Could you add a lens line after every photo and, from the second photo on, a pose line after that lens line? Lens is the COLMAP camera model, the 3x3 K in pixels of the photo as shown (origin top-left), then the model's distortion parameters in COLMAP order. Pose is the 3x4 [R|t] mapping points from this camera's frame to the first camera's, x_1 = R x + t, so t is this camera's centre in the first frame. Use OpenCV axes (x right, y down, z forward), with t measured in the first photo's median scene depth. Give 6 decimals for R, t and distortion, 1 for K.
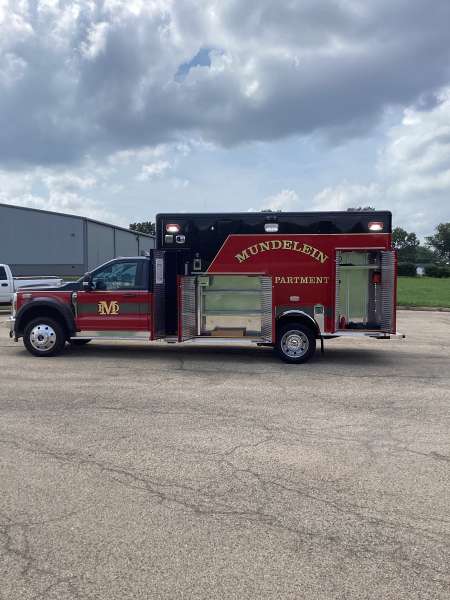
lens RADIAL K [[483.4, 0, 232.6], [0, 483.4, 308.0], [0, 0, 1]] dist [0.062596, -0.065489]
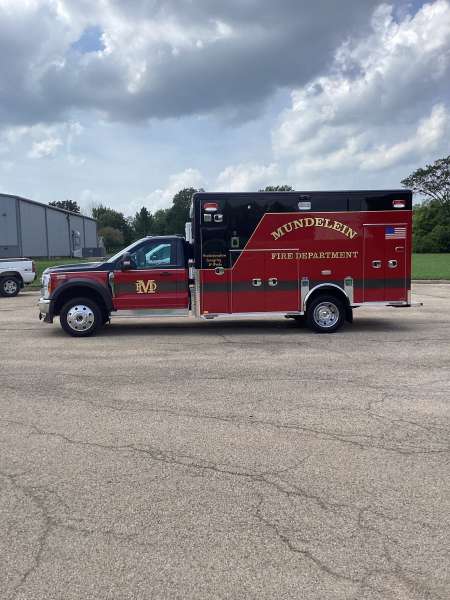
lens RADIAL K [[483.4, 0, 205.5], [0, 483.4, 304.2], [0, 0, 1]] dist [0.062596, -0.065489]
pose [[0.989818, -0.033952, 0.138234, -0.288436], [0.029279, 0.998933, 0.035703, 0.004282], [-0.139298, -0.031292, 0.989756, -0.029292]]
